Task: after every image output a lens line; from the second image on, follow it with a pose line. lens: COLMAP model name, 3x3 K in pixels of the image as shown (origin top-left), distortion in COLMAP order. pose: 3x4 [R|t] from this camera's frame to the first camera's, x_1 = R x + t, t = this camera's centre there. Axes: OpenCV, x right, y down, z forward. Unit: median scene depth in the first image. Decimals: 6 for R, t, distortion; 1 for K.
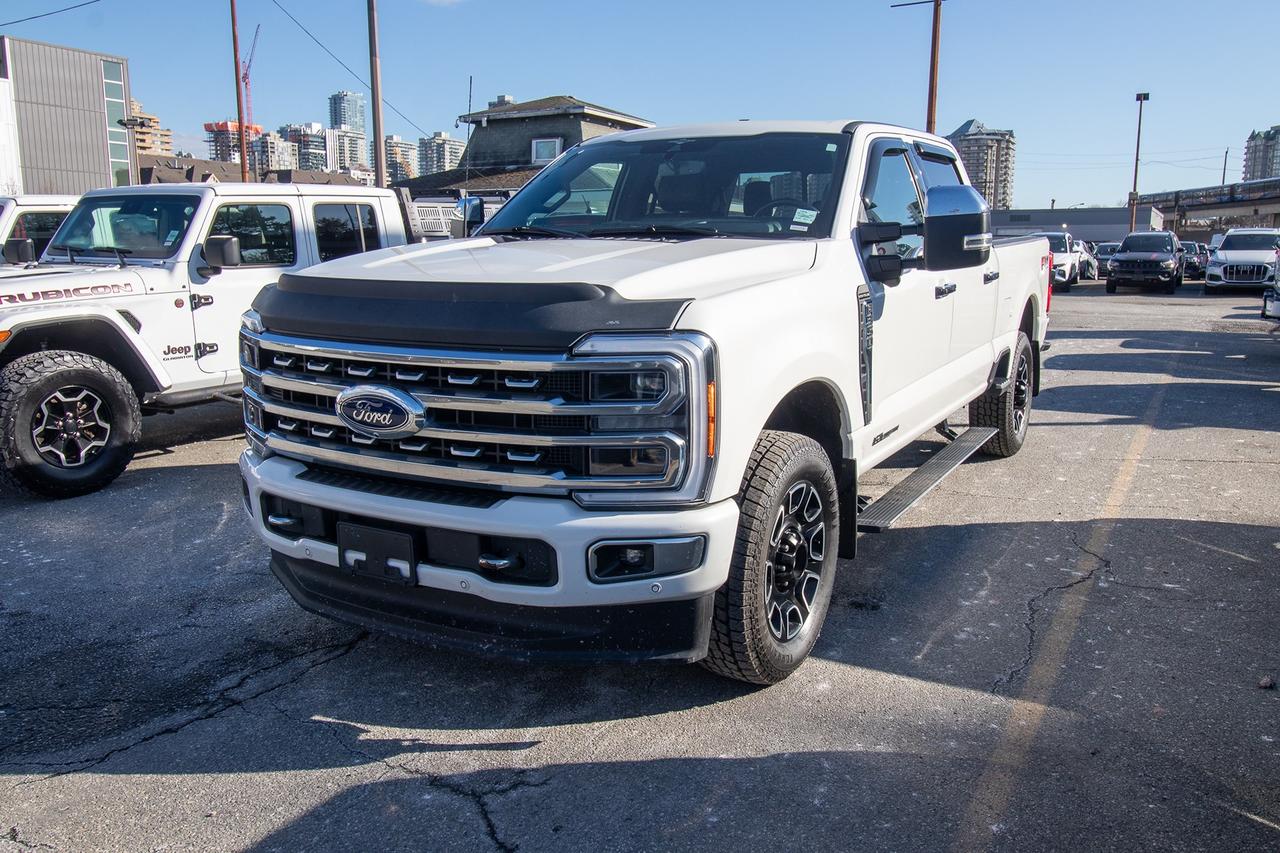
lens RADIAL K [[1008.2, 0, 628.7], [0, 1008.2, 423.3], [0, 0, 1]] dist [0.010483, 0.000588]
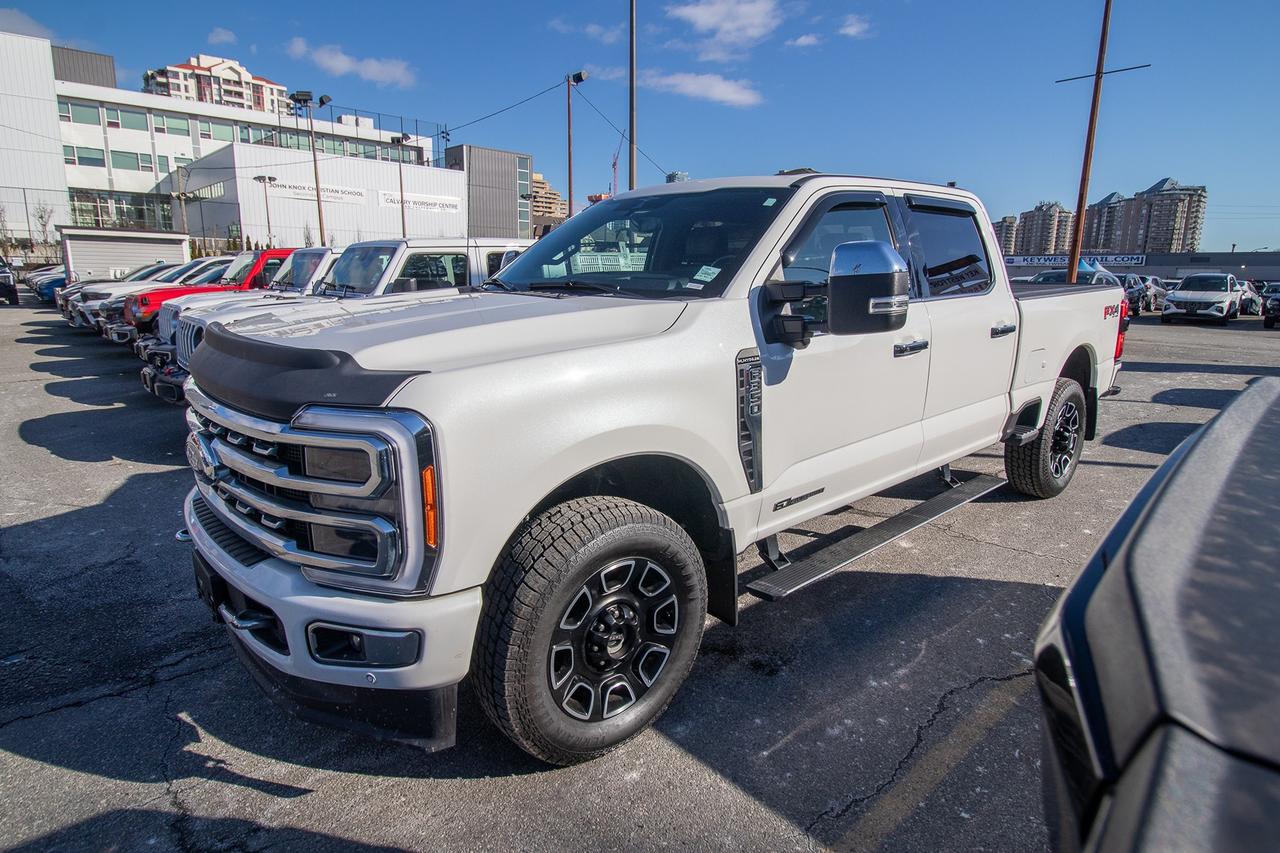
lens RADIAL K [[696.0, 0, 636.1], [0, 696.0, 420.9], [0, 0, 1]] dist [0.000793, -0.004924]
pose [[0.951839, 0.072864, -0.297814, 0.365950], [-0.063855, 0.997162, 0.039884, -0.098157], [0.299874, -0.018947, 0.953790, 0.382982]]
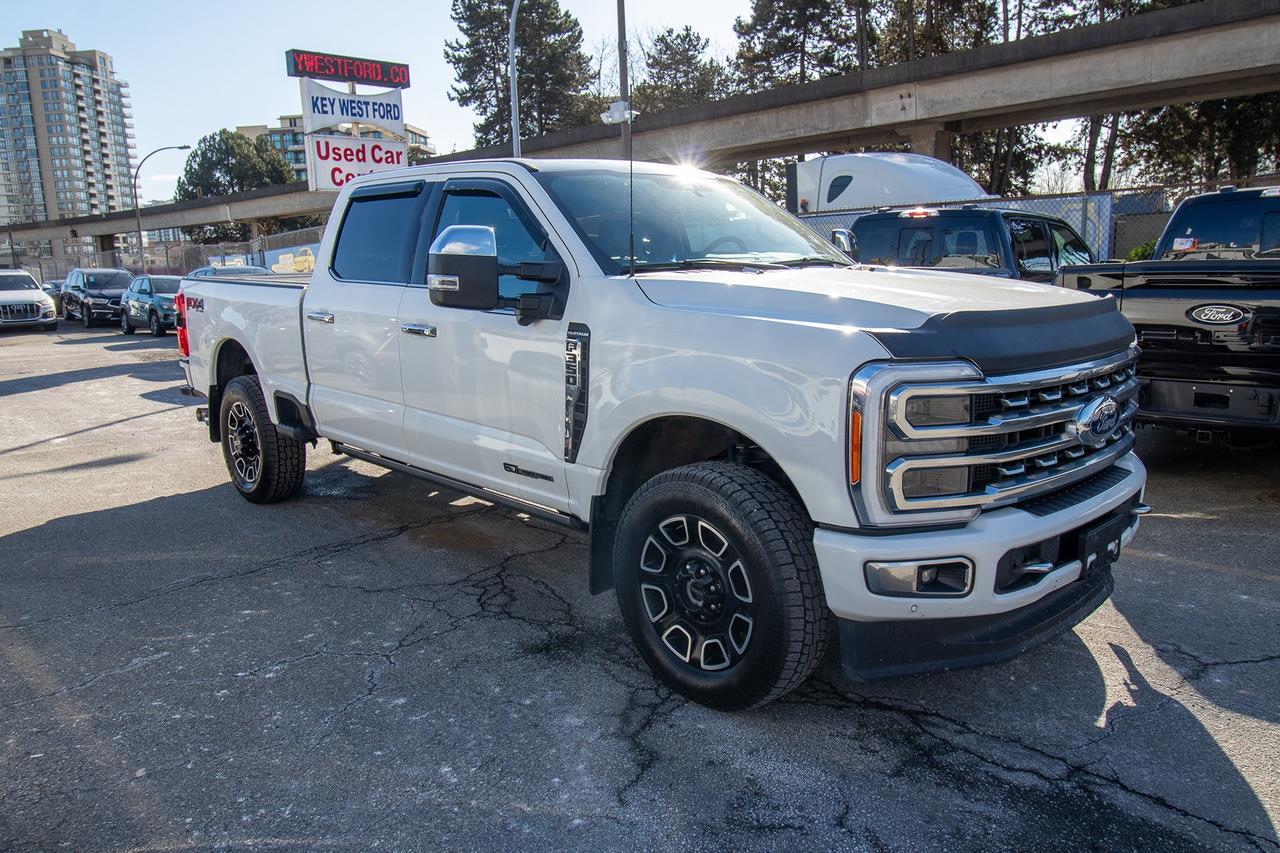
lens RADIAL K [[931.4, 0, 634.5], [0, 931.4, 424.1], [0, 0, 1]] dist [0.008175, -0.001795]
pose [[0.272576, -0.170953, 0.946825, -1.217797], [0.196959, 0.973162, 0.119007, -0.206354], [-0.941759, 0.154047, 0.298931, 1.046209]]
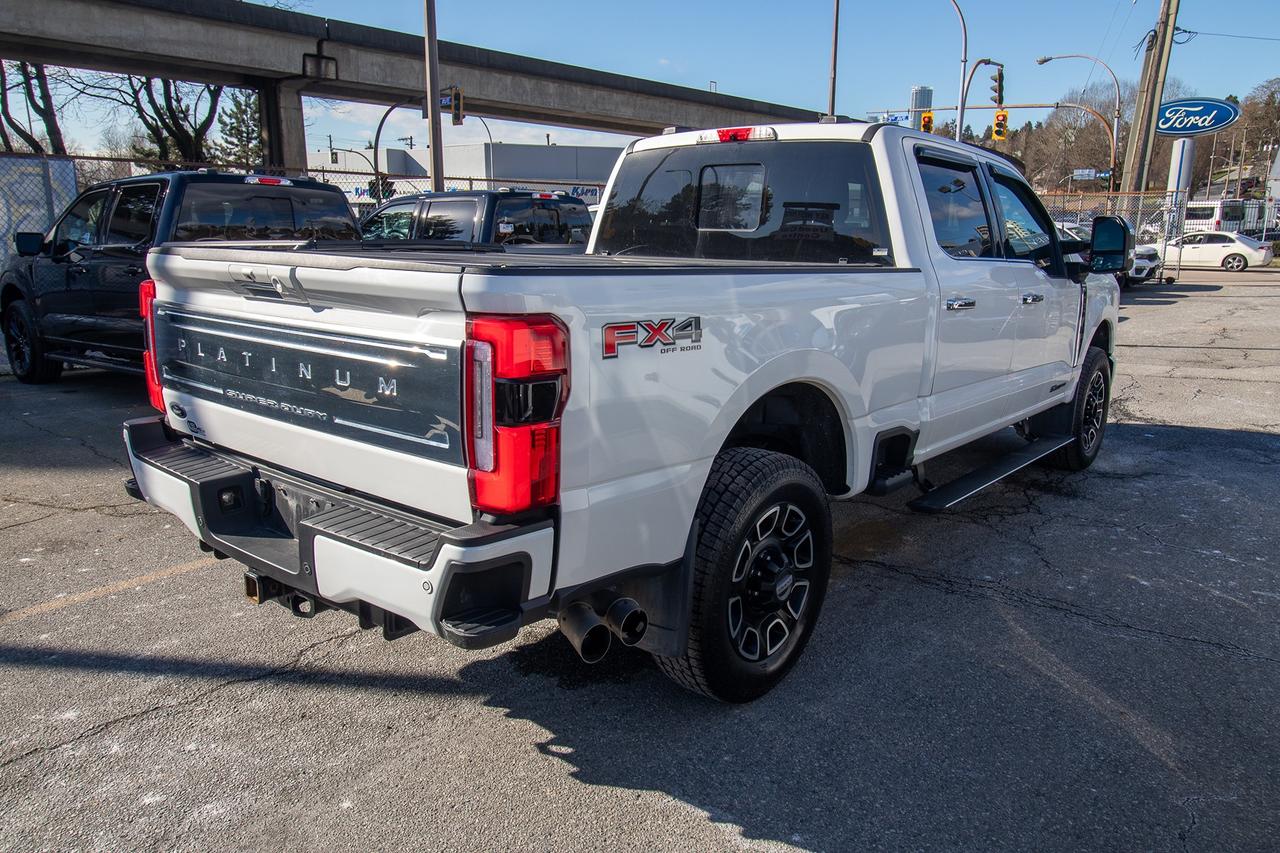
lens RADIAL K [[931.4, 0, 640.3], [0, 931.4, 426.7], [0, 0, 1]] dist [0.008175, -0.001795]
pose [[-0.991303, -0.043244, 0.124288, 0.312913], [0.007417, 0.924604, 0.380858, -0.605417], [-0.131387, 0.378467, -0.916242, 3.126136]]
